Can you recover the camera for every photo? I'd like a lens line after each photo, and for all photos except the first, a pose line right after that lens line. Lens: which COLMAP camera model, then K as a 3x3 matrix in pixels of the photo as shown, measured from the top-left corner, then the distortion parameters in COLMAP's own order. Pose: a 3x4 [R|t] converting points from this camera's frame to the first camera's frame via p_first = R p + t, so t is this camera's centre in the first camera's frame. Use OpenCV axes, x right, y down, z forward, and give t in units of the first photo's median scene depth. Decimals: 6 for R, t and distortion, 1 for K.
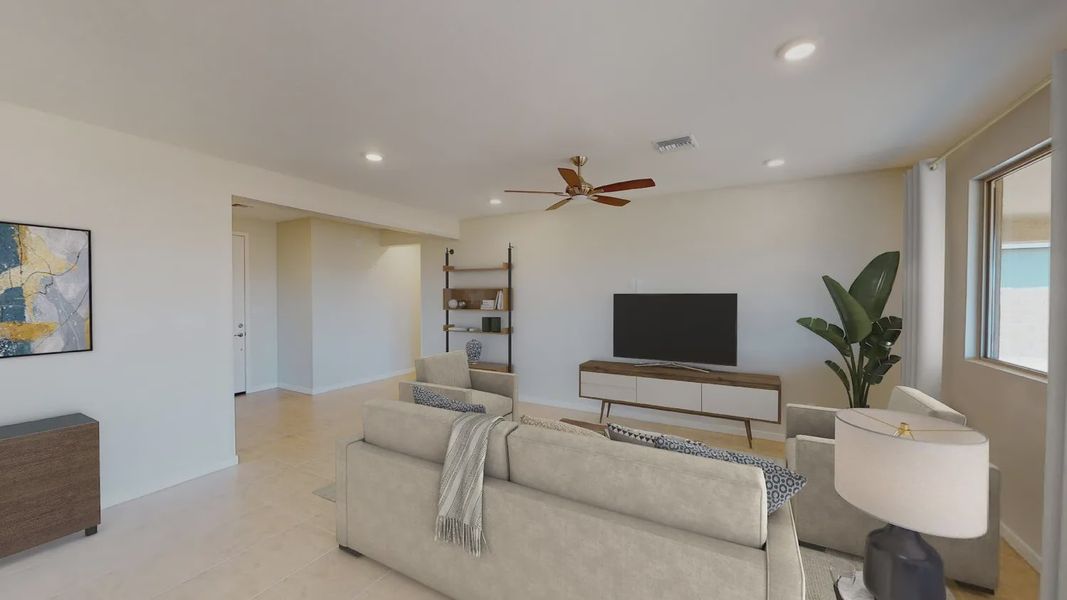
lens RADIAL K [[391.2, 0, 533.5], [0, 391.2, 300.0], [0, 0, 1]] dist [-0.001376, -0.000165]
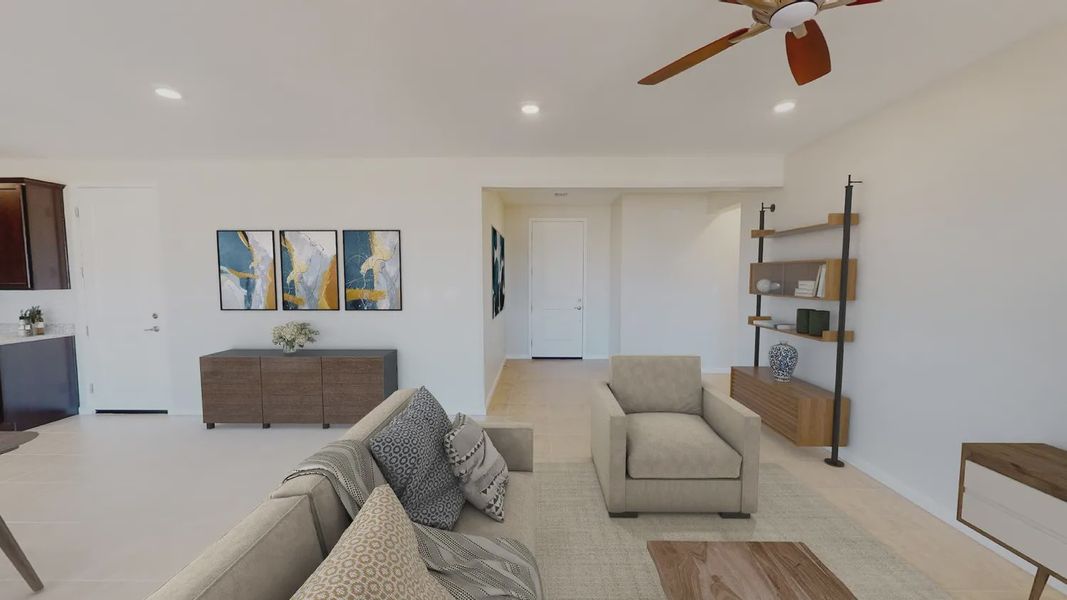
lens RADIAL K [[391.2, 0, 533.5], [0, 391.2, 300.0], [0, 0, 1]] dist [-0.001376, -0.000165]
pose [[0.475157, 0.057832, -0.877998, 0.215730], [-0.008553, 0.998094, 0.061114, -0.003426], [0.879859, -0.021529, 0.474746, 0.354830]]
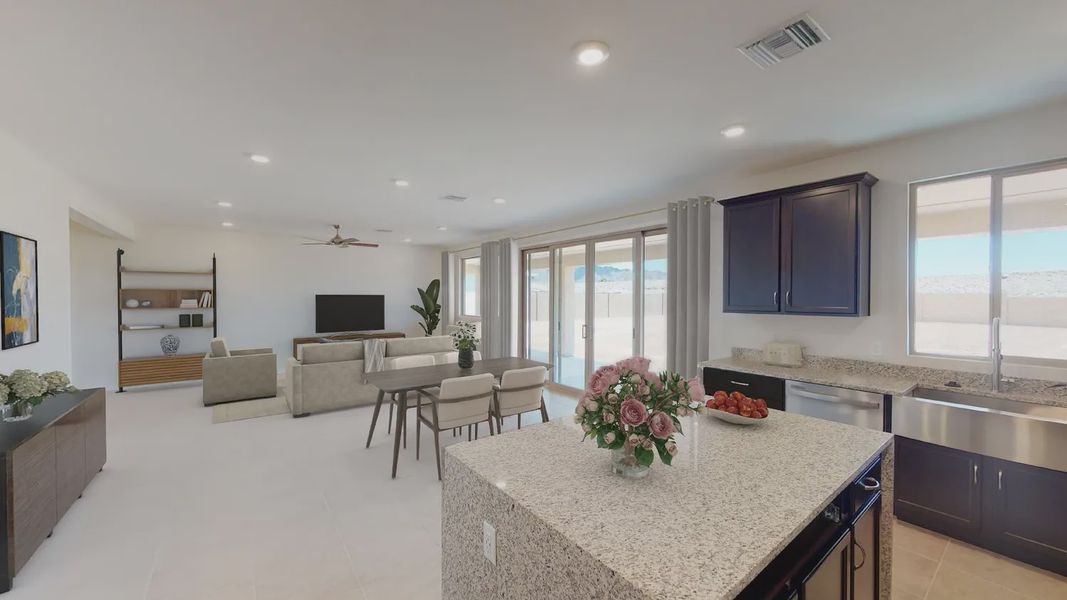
lens RADIAL K [[391.2, 0, 533.5], [0, 391.2, 300.0], [0, 0, 1]] dist [-0.001376, -0.000165]
pose [[0.405554, -0.008645, 0.914030, -0.778865], [0.009896, 0.999938, 0.005067, 0.005513], [-0.914018, 0.006991, 0.405614, -0.418838]]
